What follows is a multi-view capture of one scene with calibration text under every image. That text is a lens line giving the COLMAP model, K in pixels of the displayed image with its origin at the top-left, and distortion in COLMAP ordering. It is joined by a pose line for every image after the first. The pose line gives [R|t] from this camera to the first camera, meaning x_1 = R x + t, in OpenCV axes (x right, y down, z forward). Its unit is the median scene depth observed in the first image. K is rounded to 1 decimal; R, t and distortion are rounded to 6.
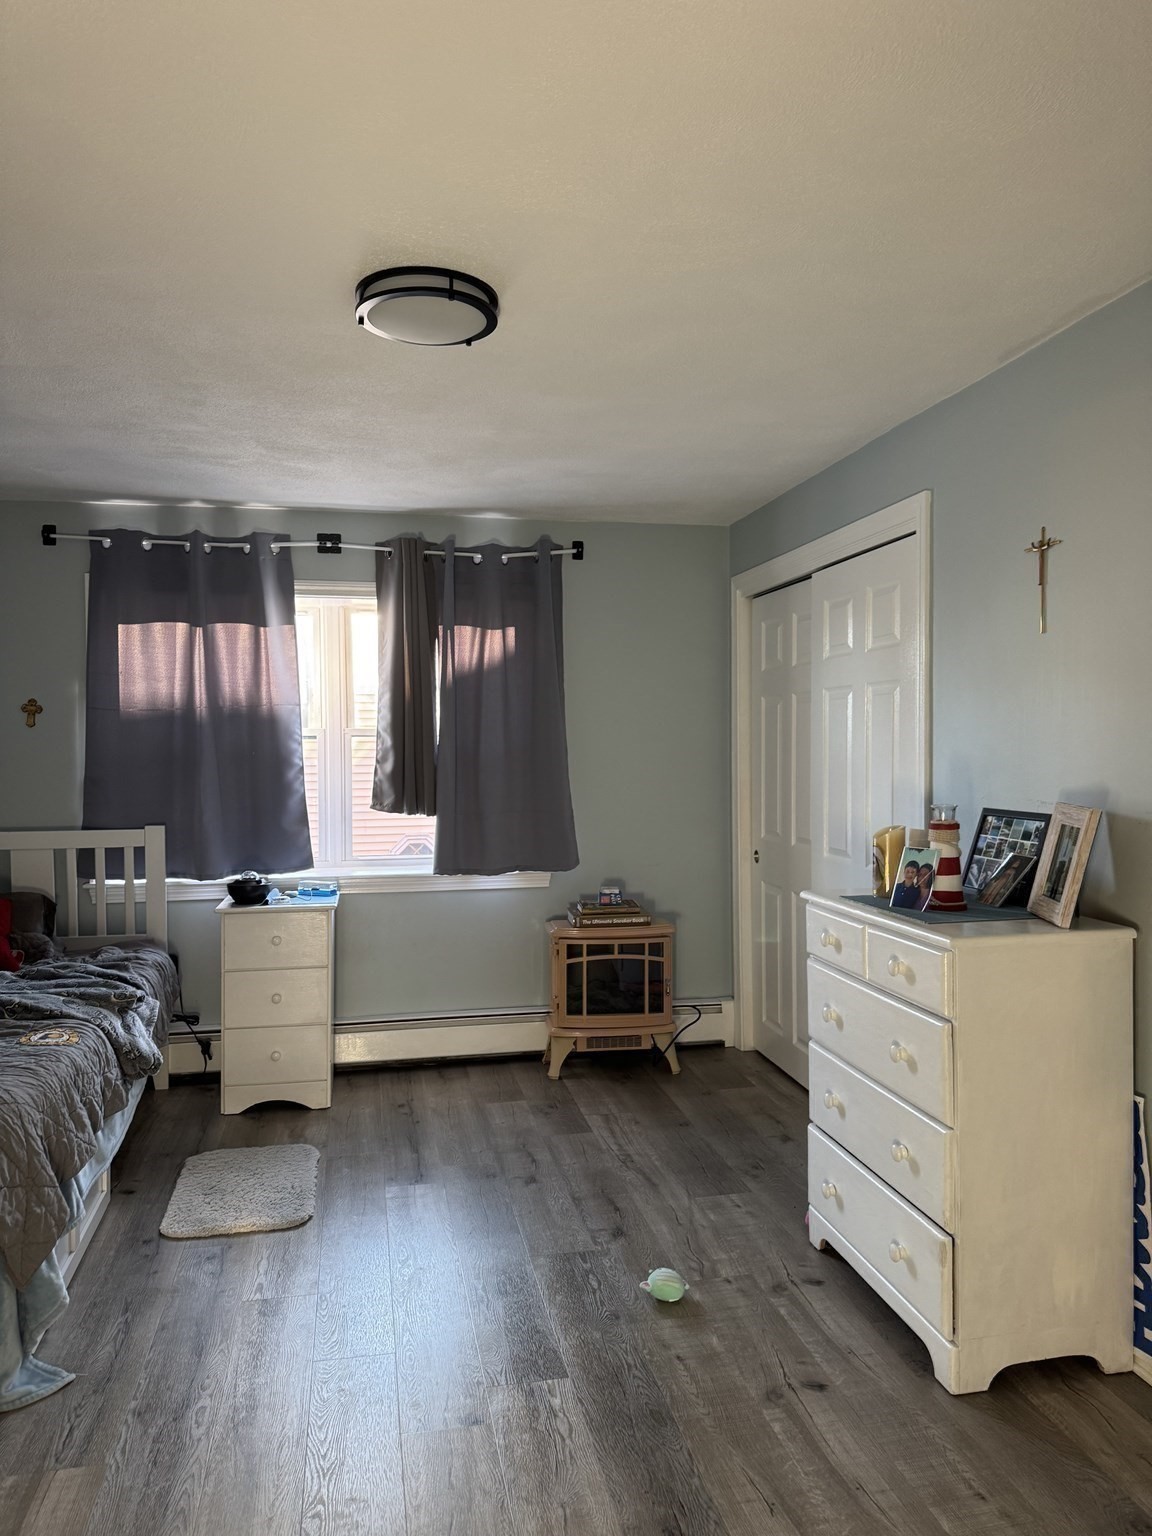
lens RADIAL K [[1068.6, 0, 552.8], [0, 1068.6, 770.9], [0, 0, 1]] dist [0.116117, -0.147186]
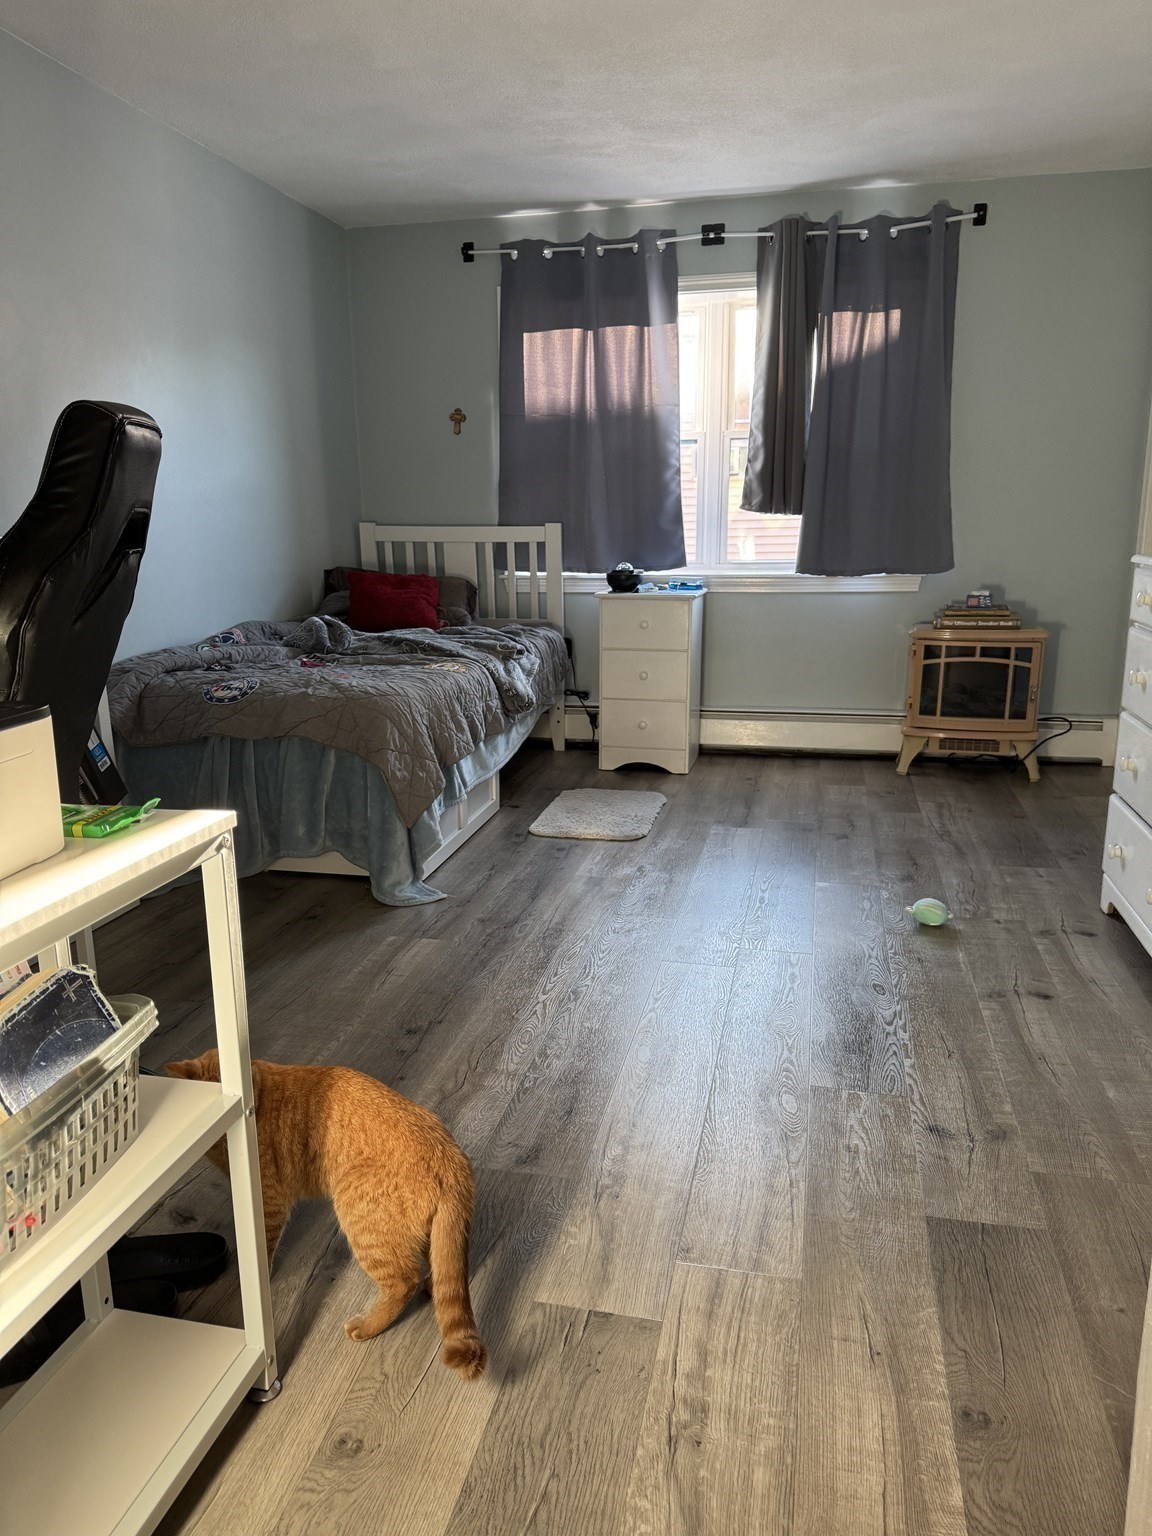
lens RADIAL K [[1079.2, 0, 576.0], [0, 1079.2, 768.0], [0, 0, 1]] dist [0.090824, -0.120138]
pose [[0.917373, 0.088306, -0.388110, 0.118552], [-0.007299, 0.978648, 0.205416, 0.068194], [0.397962, -0.185610, 0.898429, -0.059744]]
